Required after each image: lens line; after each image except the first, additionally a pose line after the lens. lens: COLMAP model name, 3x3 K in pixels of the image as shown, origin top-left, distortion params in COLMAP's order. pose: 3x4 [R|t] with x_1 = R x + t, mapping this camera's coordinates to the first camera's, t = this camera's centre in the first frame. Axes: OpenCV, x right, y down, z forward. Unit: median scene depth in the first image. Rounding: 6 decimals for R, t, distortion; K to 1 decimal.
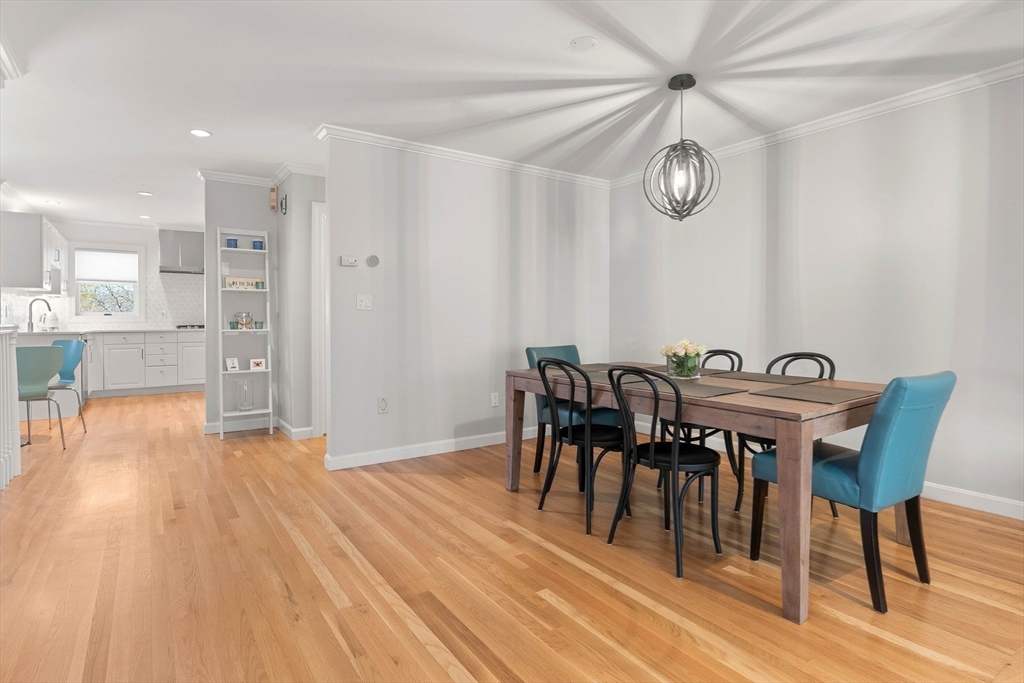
lens RADIAL K [[527.0, 0, 517.5], [0, 527.0, 322.0], [0, 0, 1]] dist [-0.006048, -0.000309]
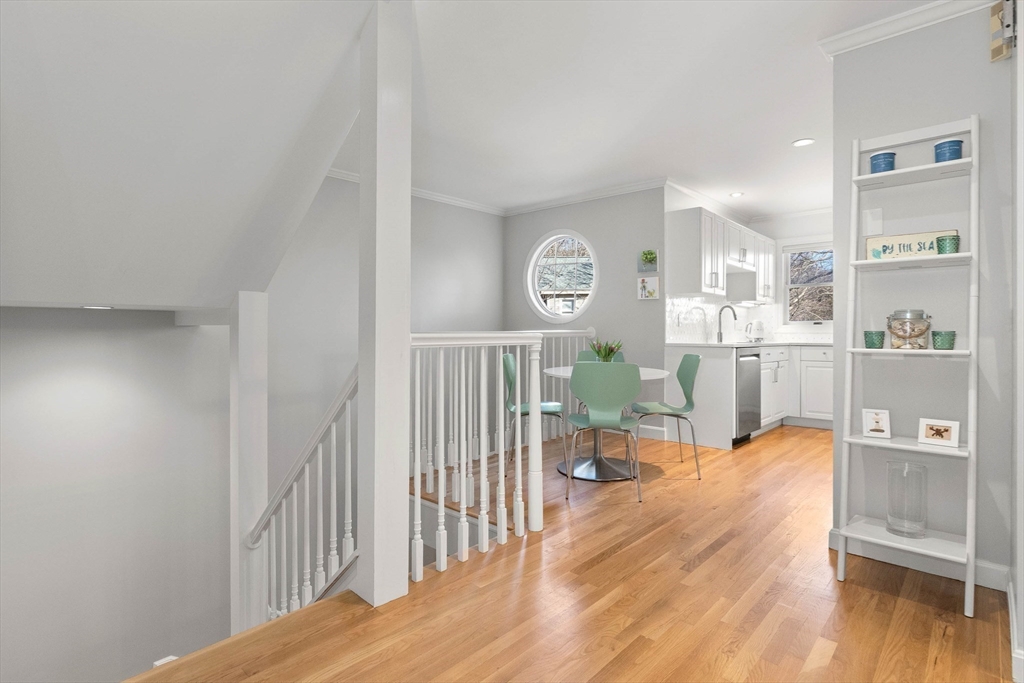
lens RADIAL K [[516.7, 0, 515.6], [0, 516.7, 334.7], [0, 0, 1]] dist [-0.001614, -0.000631]
pose [[0.217609, 0.008282, -0.976001, -0.162720], [-0.007856, 0.999946, 0.006734, 0.002058], [0.976004, 0.006202, 0.217663, 0.572376]]
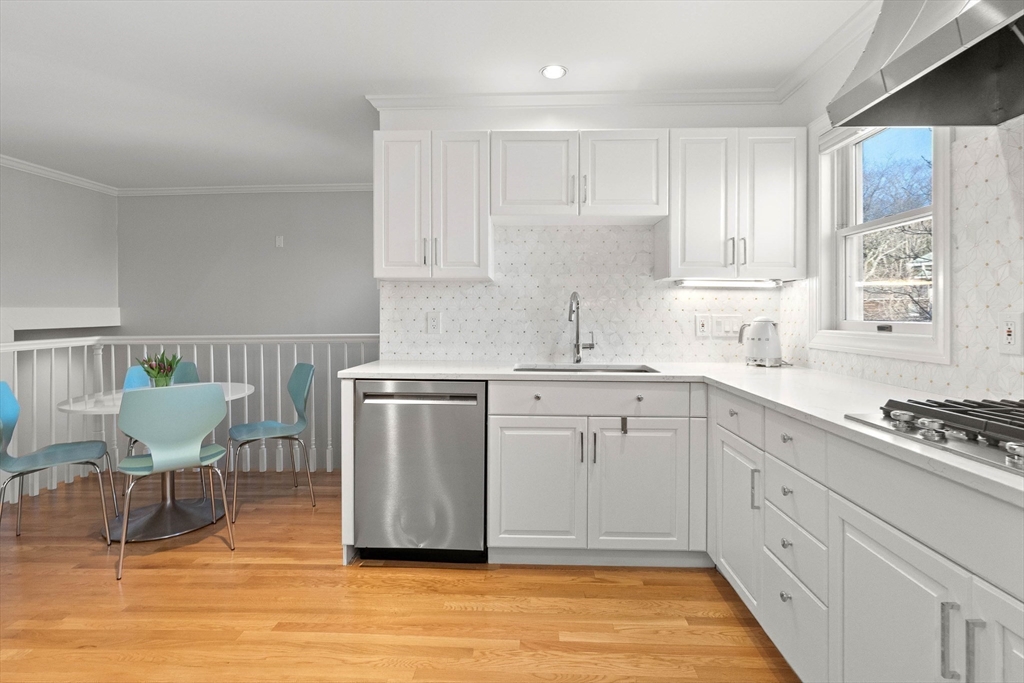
lens RADIAL K [[516.7, 0, 515.6], [0, 516.7, 334.7], [0, 0, 1]] dist [-0.001614, -0.000631]
pose [[-0.596410, 0.026309, -0.802249, -0.645777], [-0.003992, 0.999353, 0.035740, -0.031484], [0.802670, 0.024519, -0.595919, 1.525815]]
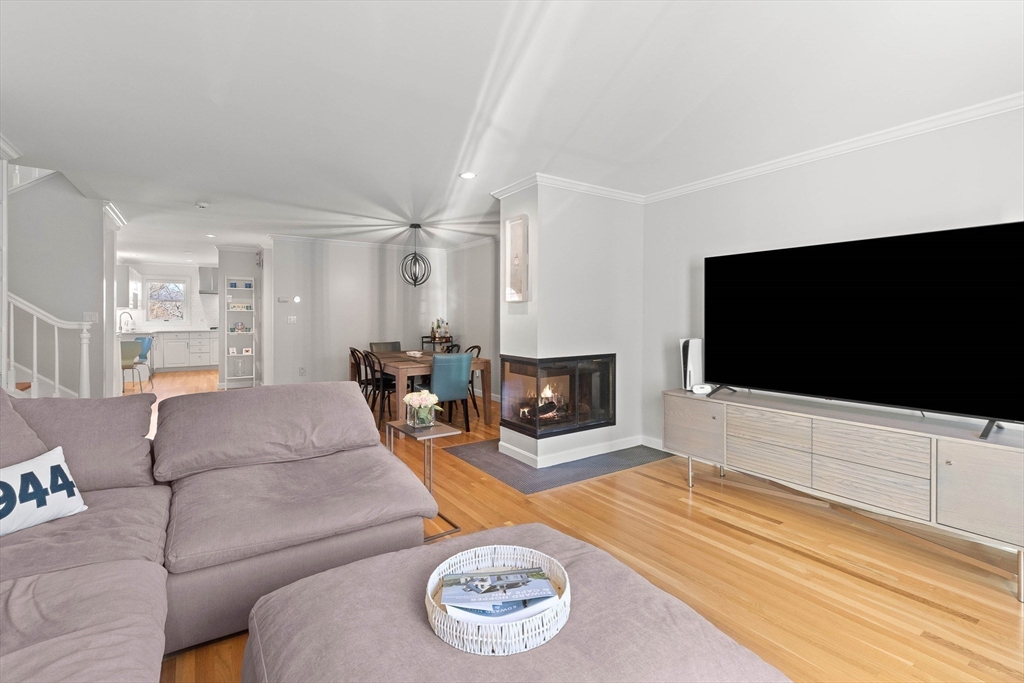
lens RADIAL K [[471.9, 0, 523.1], [0, 471.9, 317.8], [0, 0, 1]] dist [0.000408, 0.000067]
pose [[0.999824, 0.004234, -0.018283, 0.487557], [-0.004310, 0.999982, -0.004079, -0.032499], [0.018266, 0.004157, 0.999825, -0.613079]]
